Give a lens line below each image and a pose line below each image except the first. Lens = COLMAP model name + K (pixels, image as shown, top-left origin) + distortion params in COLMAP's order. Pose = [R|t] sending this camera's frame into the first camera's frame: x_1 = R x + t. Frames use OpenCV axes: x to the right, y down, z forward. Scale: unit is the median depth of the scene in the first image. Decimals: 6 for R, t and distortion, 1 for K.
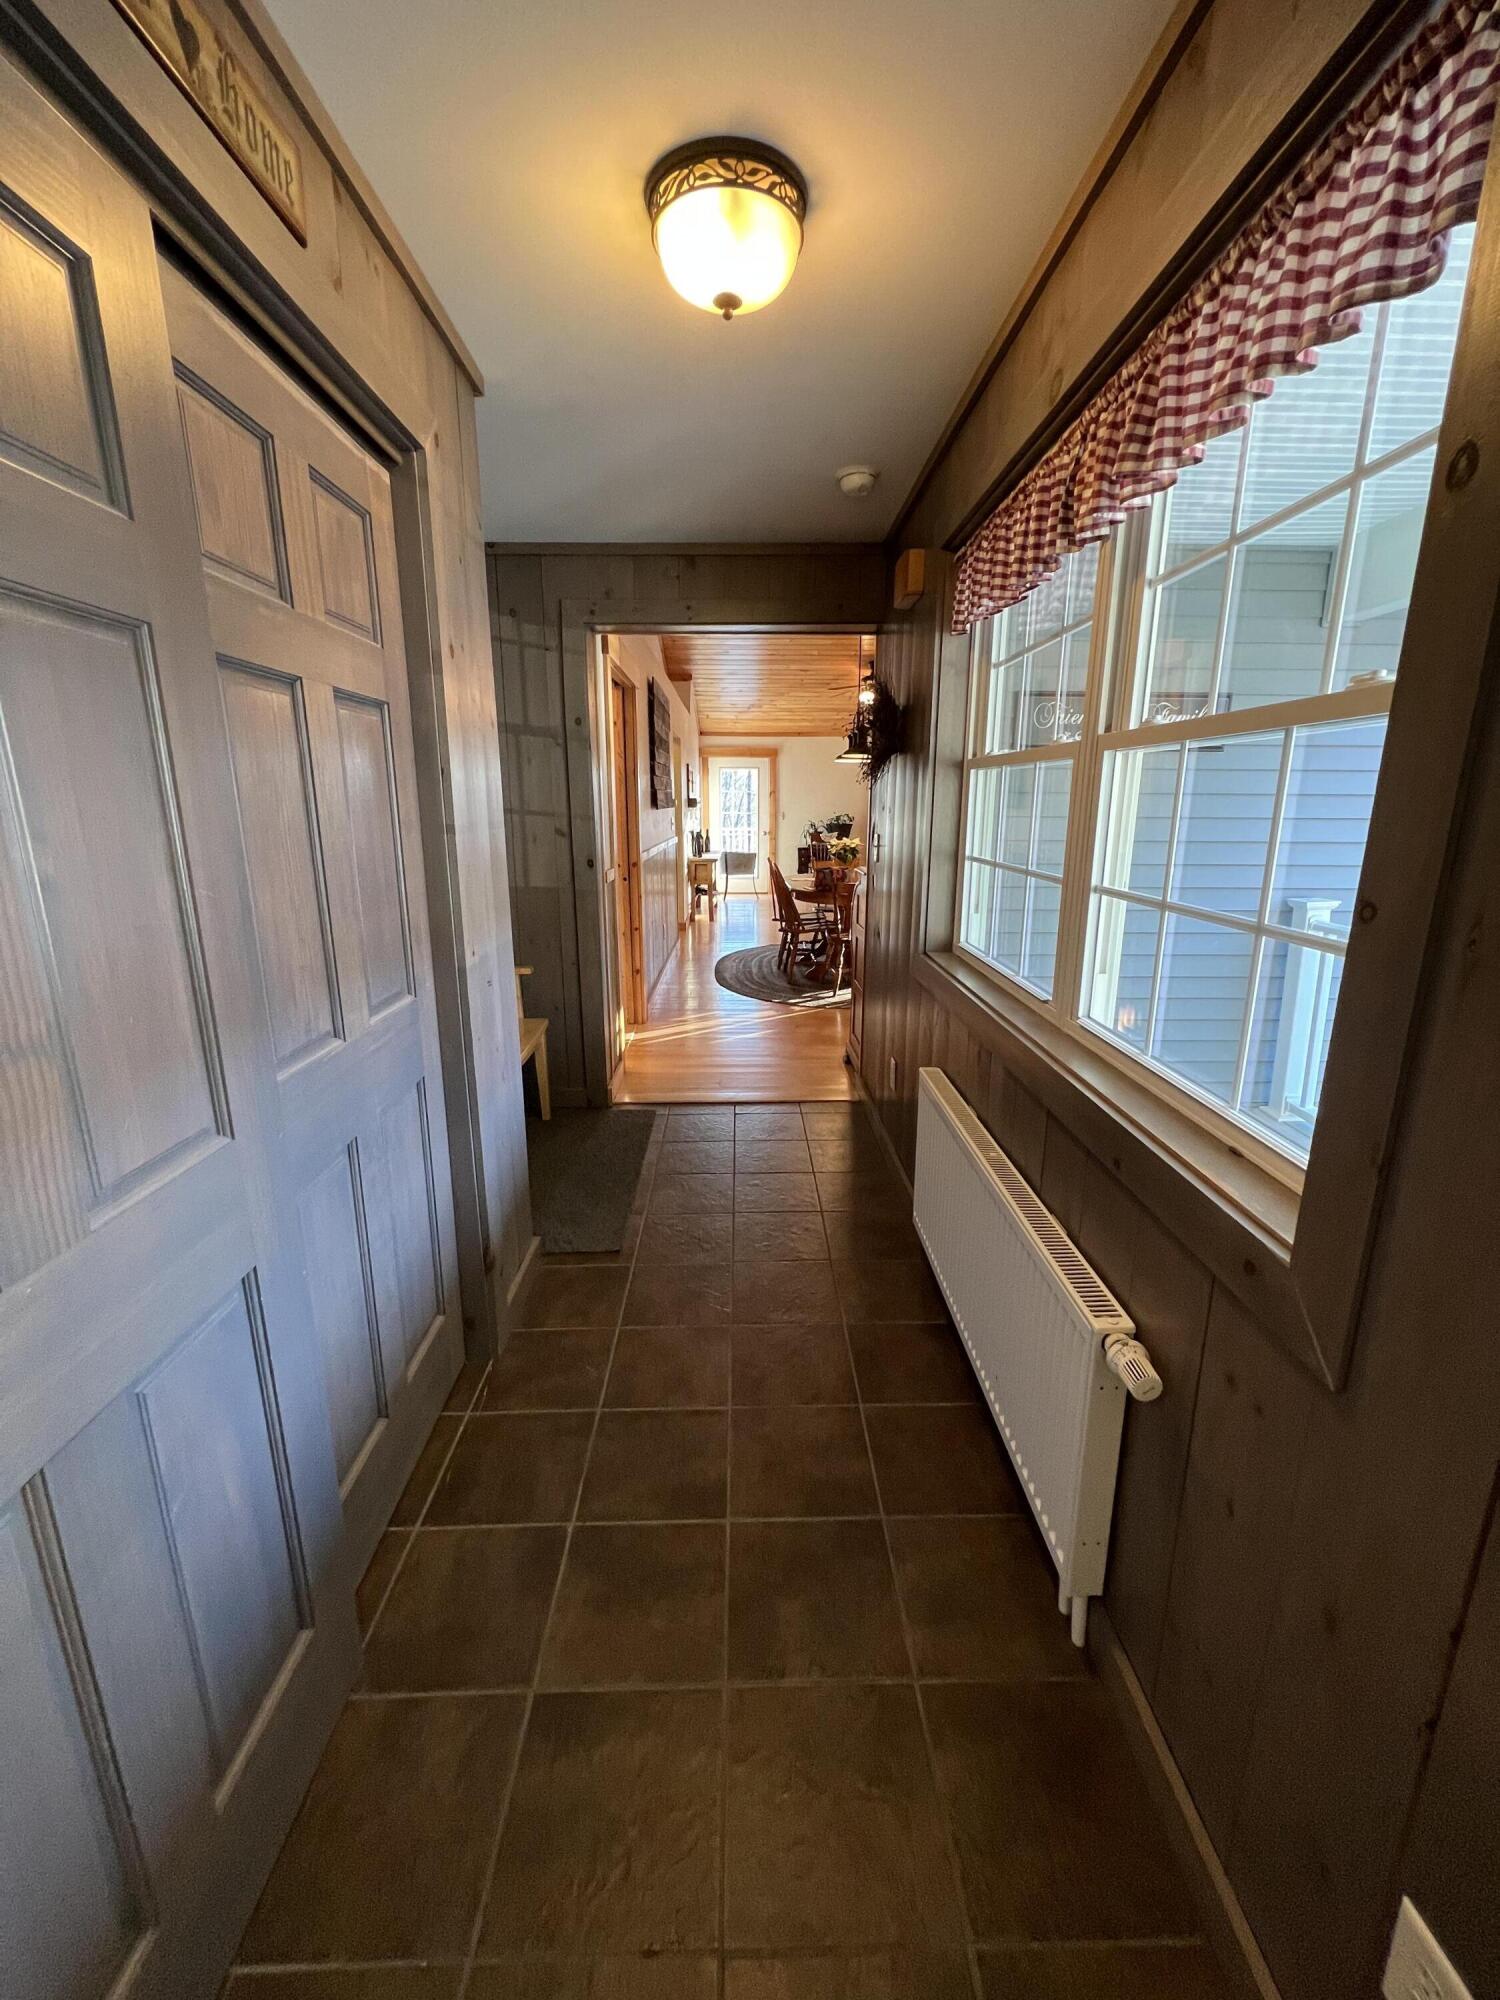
lens RADIAL K [[801.3, 0, 750.0], [0, 801.3, 1000.0], [0, 0, 1]] dist [0.000328, -0.000005]
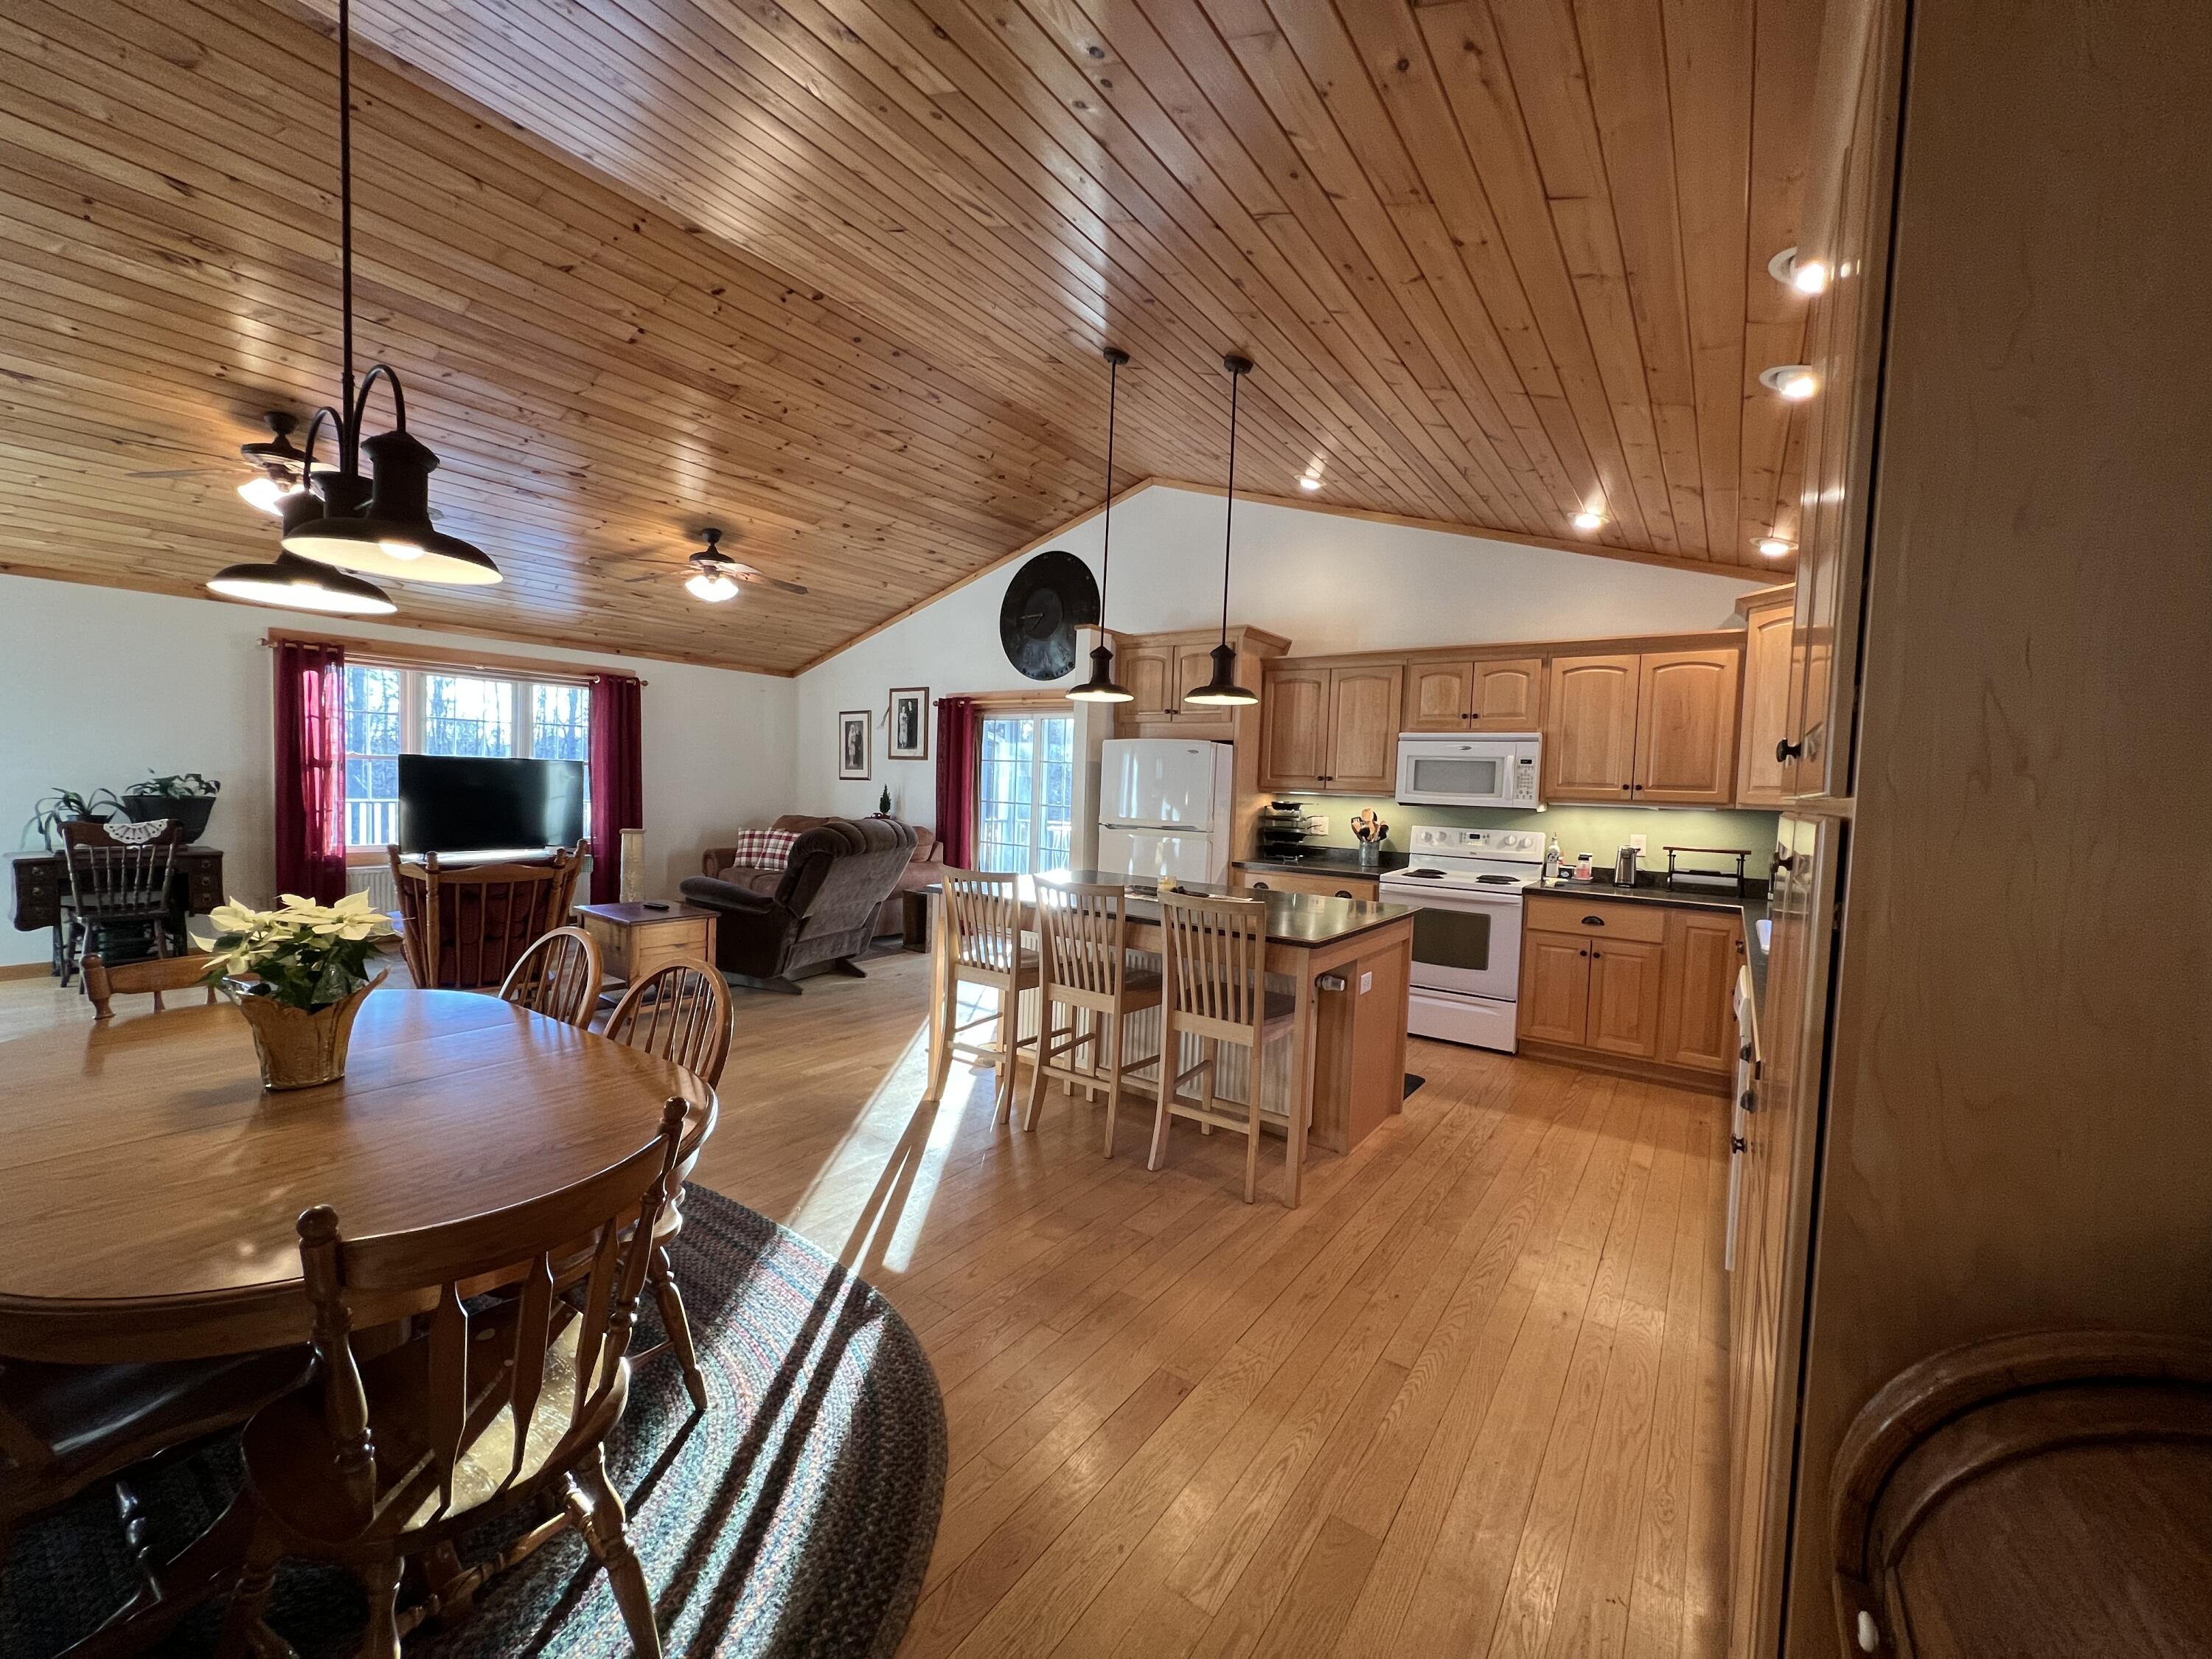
lens RADIAL K [[886.2, 0, 1106.0], [0, 886.2, 829.5], [0, 0, 1]] dist [0.000328, -0.000005]
pose [[0.587923, -0.020976, 0.808645, 0.025883], [0.155299, 0.983995, -0.087386, -0.090363], [-0.793869, 0.176958, 0.581771, 0.361092]]
